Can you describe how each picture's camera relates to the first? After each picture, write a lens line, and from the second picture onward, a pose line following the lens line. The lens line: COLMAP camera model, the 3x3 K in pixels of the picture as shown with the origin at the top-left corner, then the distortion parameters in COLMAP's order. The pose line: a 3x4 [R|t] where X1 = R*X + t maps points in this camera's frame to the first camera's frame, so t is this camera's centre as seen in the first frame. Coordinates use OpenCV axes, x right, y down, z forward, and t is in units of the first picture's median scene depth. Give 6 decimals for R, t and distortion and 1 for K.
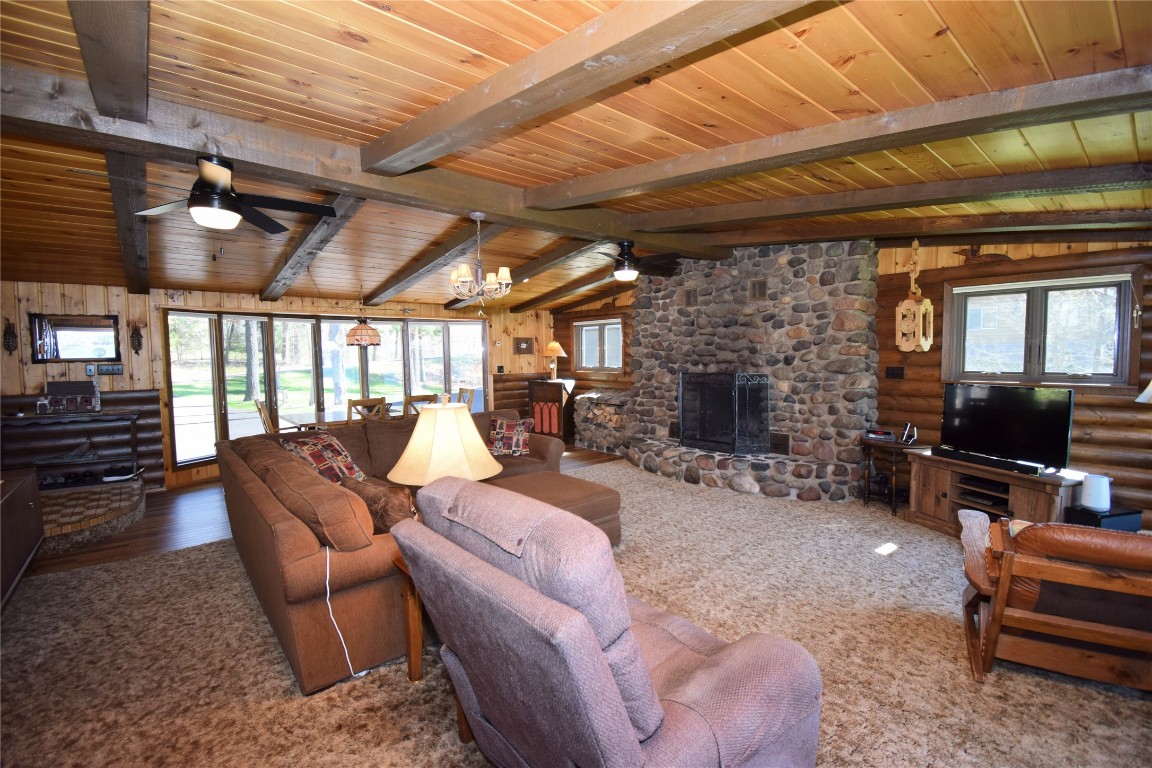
lens RADIAL K [[503.4, 0, 574.3], [0, 503.4, 381.2], [0, 0, 1]] dist [-0.004827, -0.003672]
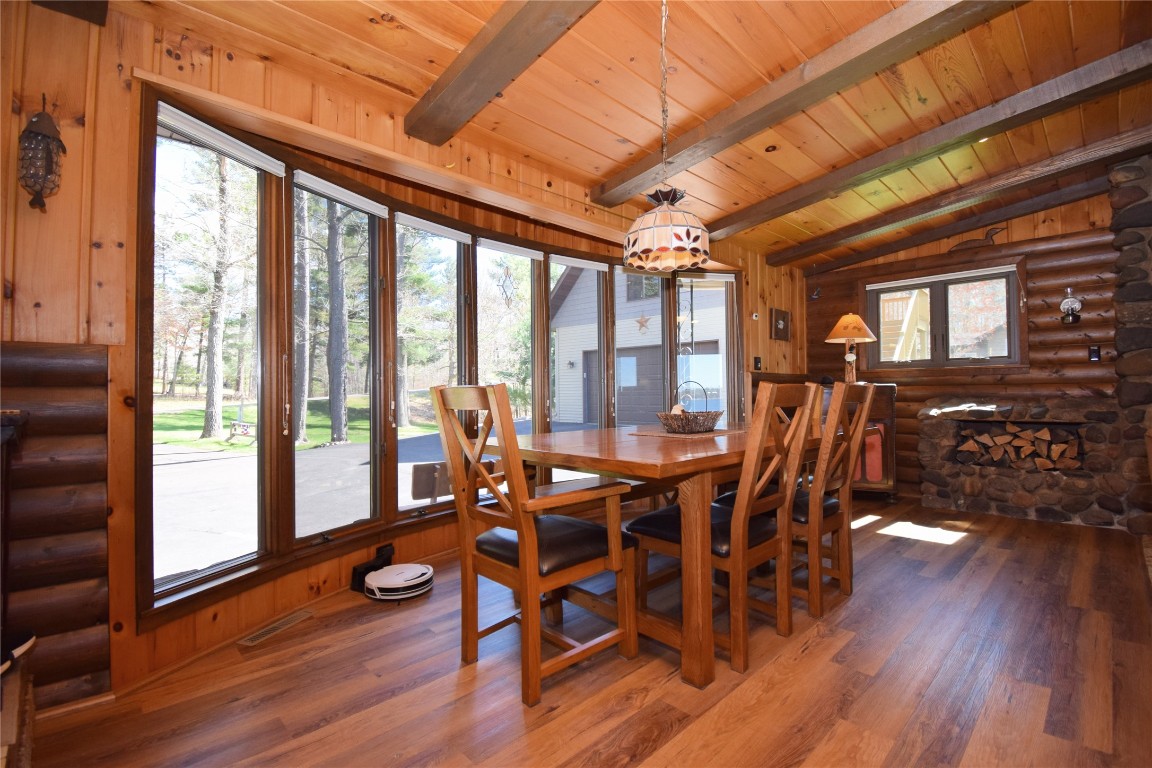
lens RADIAL K [[521.9, 0, 571.8], [0, 521.9, 380.2], [0, 0, 1]] dist [-0.024338, -0.001260]
pose [[0.998418, 0.004433, 0.056053, -0.505588], [-0.000042, 0.996945, -0.078104, 0.050561], [-0.056228, 0.077978, 0.995368, 0.605685]]
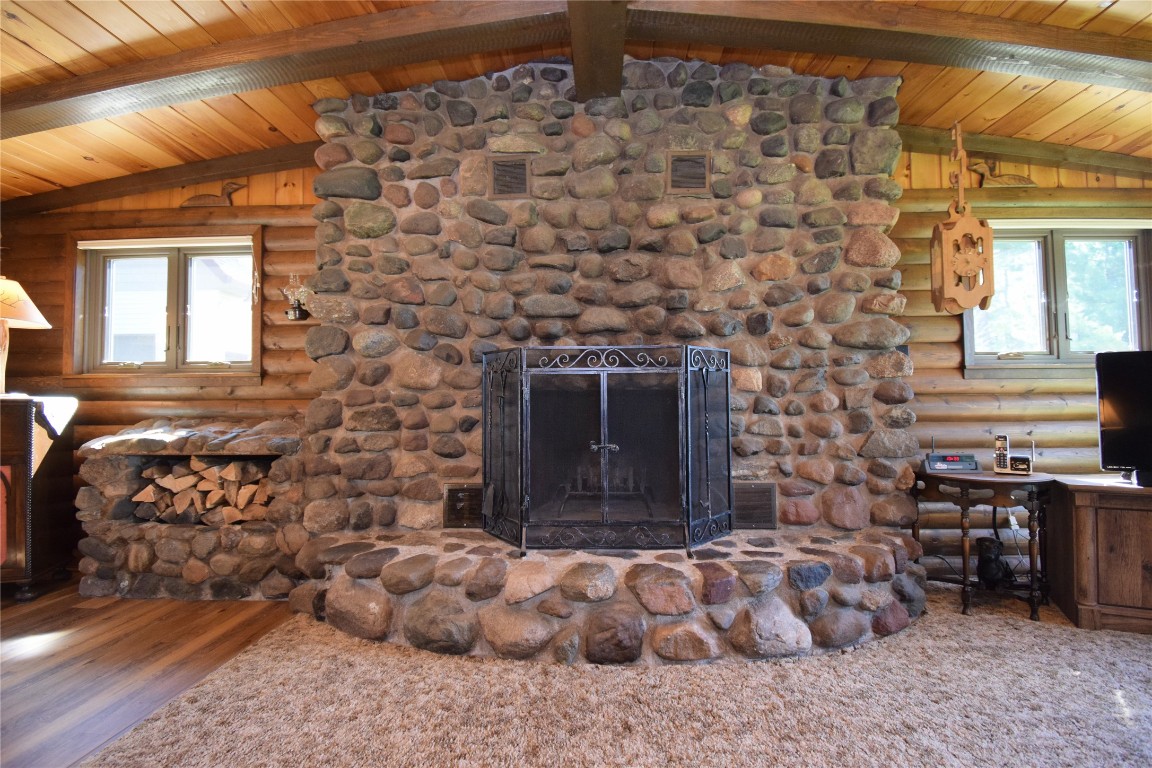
lens RADIAL K [[503.4, 0, 566.0], [0, 503.4, 383.6], [0, 0, 1]] dist [-0.004827, -0.003672]
pose [[0.672873, 0.035394, 0.738911, -0.036125], [0.037138, 0.995979, -0.081527, 0.038252], [-0.738826, 0.082299, 0.668853, 0.695111]]
